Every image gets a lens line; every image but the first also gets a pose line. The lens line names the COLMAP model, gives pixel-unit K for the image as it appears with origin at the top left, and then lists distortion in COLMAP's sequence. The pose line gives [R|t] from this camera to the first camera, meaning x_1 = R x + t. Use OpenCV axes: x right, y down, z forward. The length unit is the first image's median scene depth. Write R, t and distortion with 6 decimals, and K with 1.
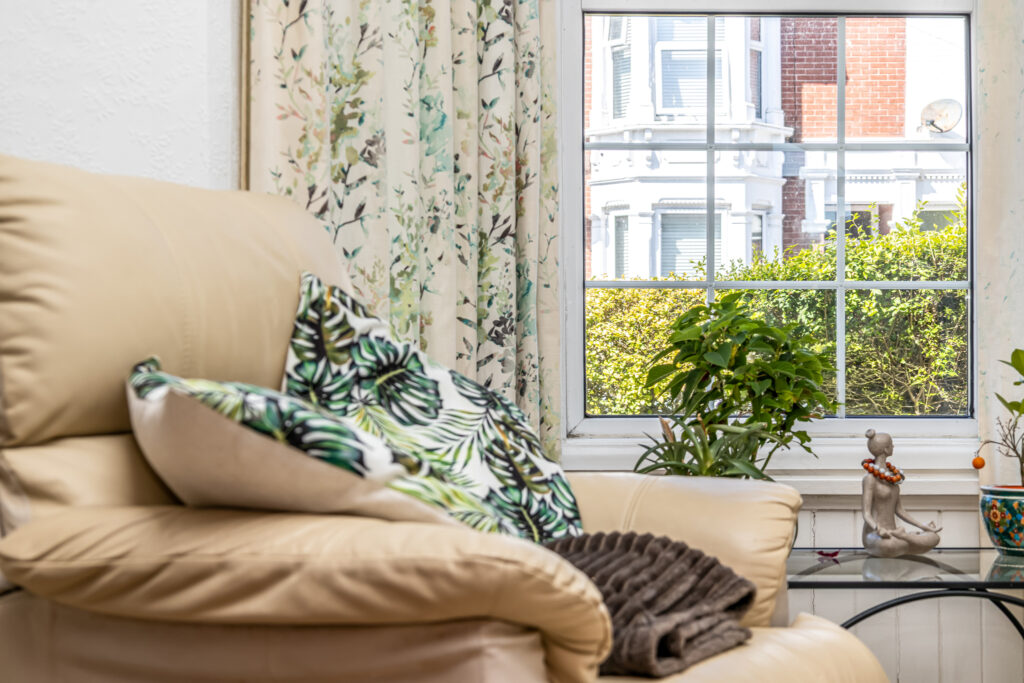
lens RADIAL K [[1647.9, 0, 519.6], [0, 1647.9, 366.8], [0, 0, 1]] dist [-0.007352, 0.000000]
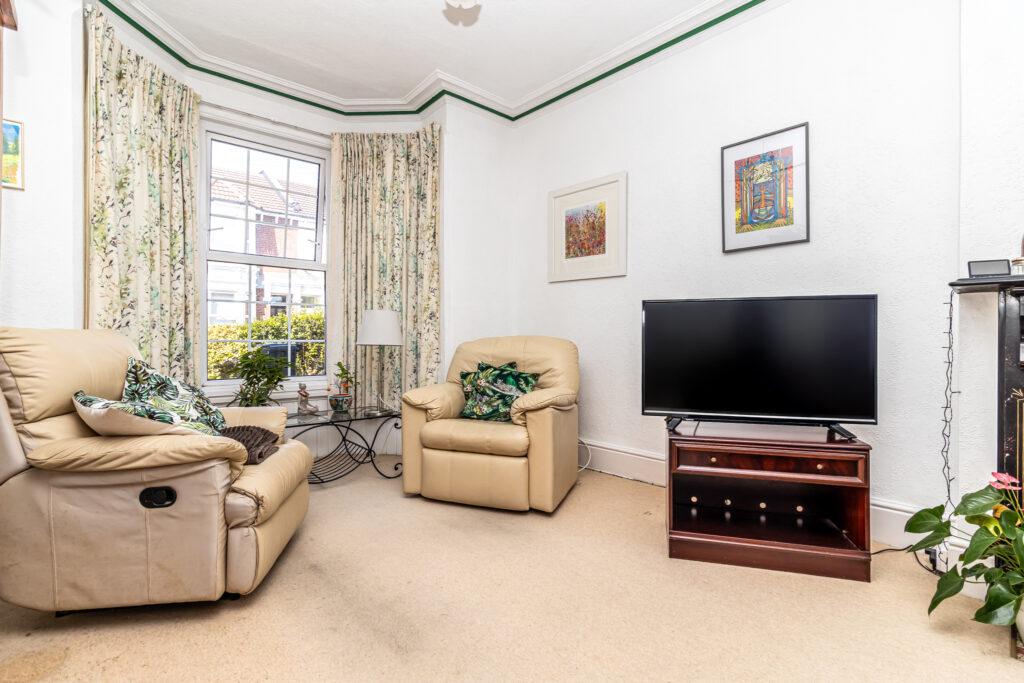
lens RADIAL K [[472.5, 0, 513.0], [0, 472.5, 339.4], [0, 0, 1]] dist [0.003142, 0.001182]
pose [[0.787768, 0.000213, 0.615972, -0.108890], [-0.002161, 0.999995, 0.002419, -0.097408], [-0.615968, -0.003237, 0.787765, -0.251763]]
